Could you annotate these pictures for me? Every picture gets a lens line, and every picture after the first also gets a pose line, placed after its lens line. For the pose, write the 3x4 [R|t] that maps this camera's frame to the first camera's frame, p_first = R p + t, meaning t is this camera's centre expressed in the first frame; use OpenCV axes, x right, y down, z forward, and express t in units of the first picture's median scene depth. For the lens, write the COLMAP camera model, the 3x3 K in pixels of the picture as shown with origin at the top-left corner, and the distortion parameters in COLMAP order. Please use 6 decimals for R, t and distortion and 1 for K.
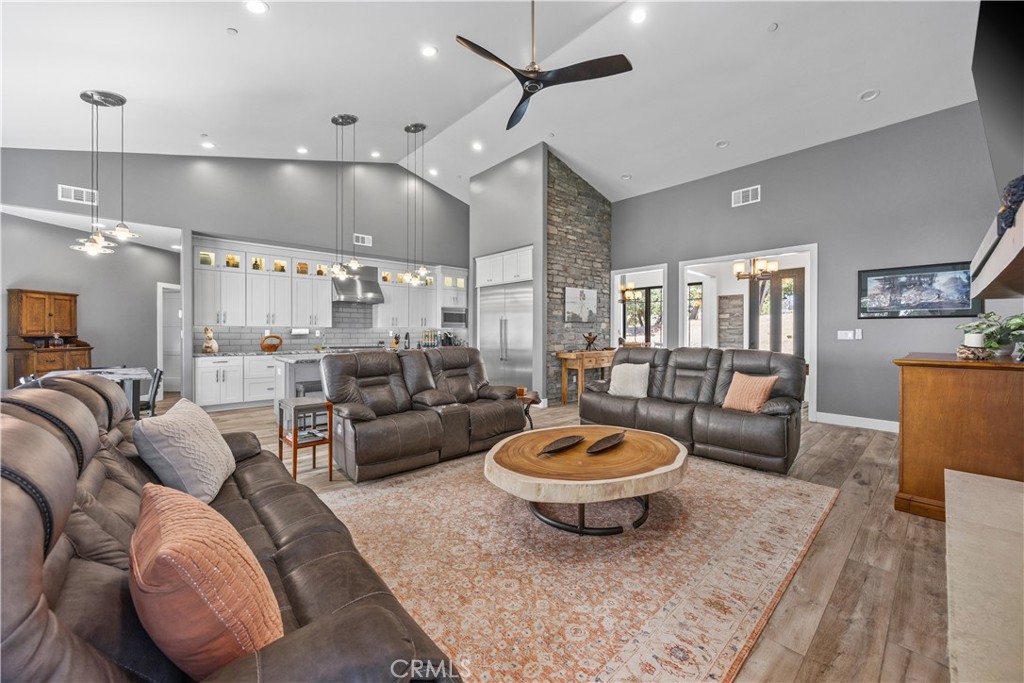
lens RADIAL K [[396.1, 0, 511.2], [0, 396.1, 338.3], [0, 0, 1]] dist [-0.000652, -0.000042]
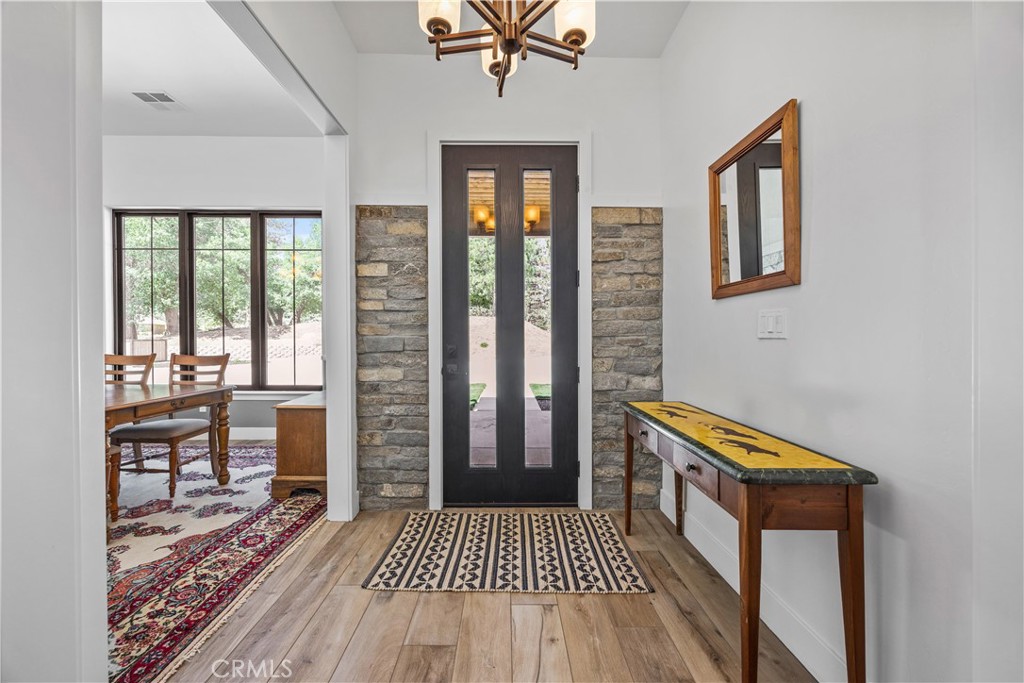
lens RADIAL K [[396.1, 0, 511.4], [0, 396.1, 342.5], [0, 0, 1]] dist [-0.000652, -0.000042]
pose [[0.670503, -0.000756, 0.741907, 0.377859], [0.006167, 0.999971, -0.004555, 0.004429], [-0.741881, 0.007629, 0.670488, 0.707482]]
